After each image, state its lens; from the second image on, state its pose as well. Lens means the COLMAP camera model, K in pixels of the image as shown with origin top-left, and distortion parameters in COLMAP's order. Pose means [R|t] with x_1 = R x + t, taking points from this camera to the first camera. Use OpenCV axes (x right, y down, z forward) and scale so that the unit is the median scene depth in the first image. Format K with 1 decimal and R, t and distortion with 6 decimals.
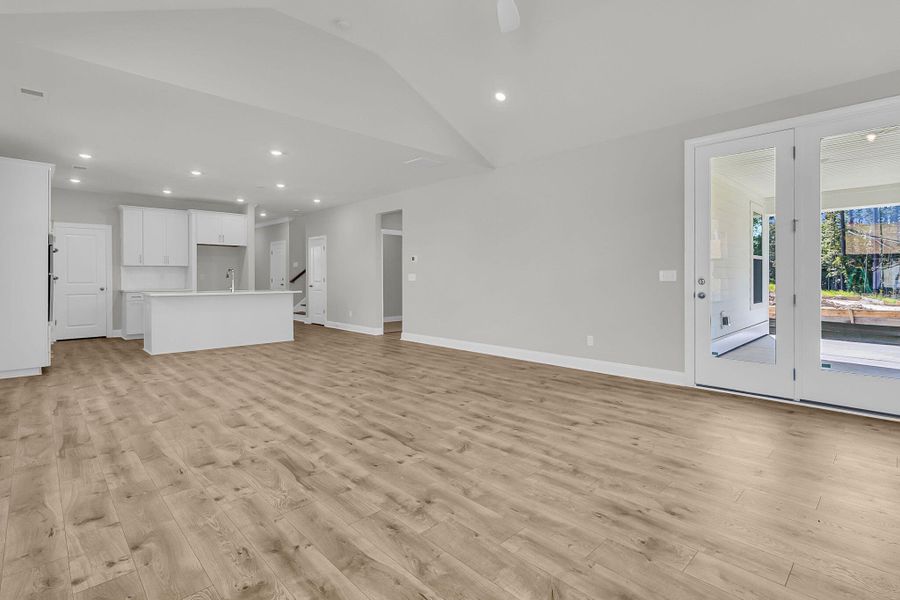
lens RADIAL K [[431.8, 0, 453.3], [0, 431.8, 277.5], [0, 0, 1]] dist [0.000831, 0.001745]
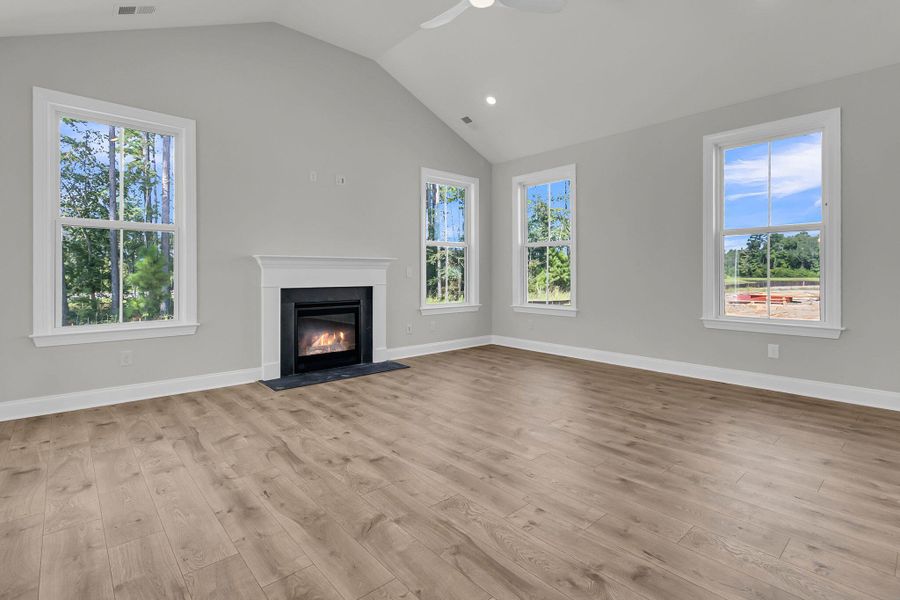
lens RADIAL K [[431.8, 0, 460.7], [0, 431.8, 273.5], [0, 0, 1]] dist [0.000831, 0.001745]
pose [[-0.999731, 0.002551, 0.023057, 0.122001], [0.002571, 0.999996, 0.000850, 0.015685], [-0.023055, 0.000909, -0.999734, 1.807379]]
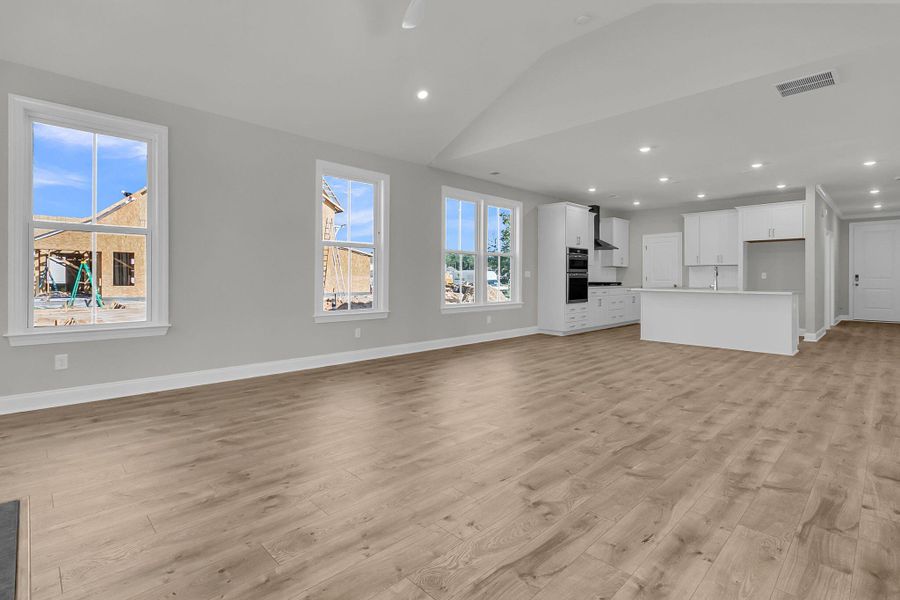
lens RADIAL K [[431.8, 0, 451.7], [0, 431.8, 275.5], [0, 0, 1]] dist [0.000831, 0.001745]
pose [[0.010826, -0.002306, -0.999939, 0.980723], [-0.006100, 0.999979, -0.002372, 0.015232], [0.999923, 0.006125, 0.010812, 0.903903]]
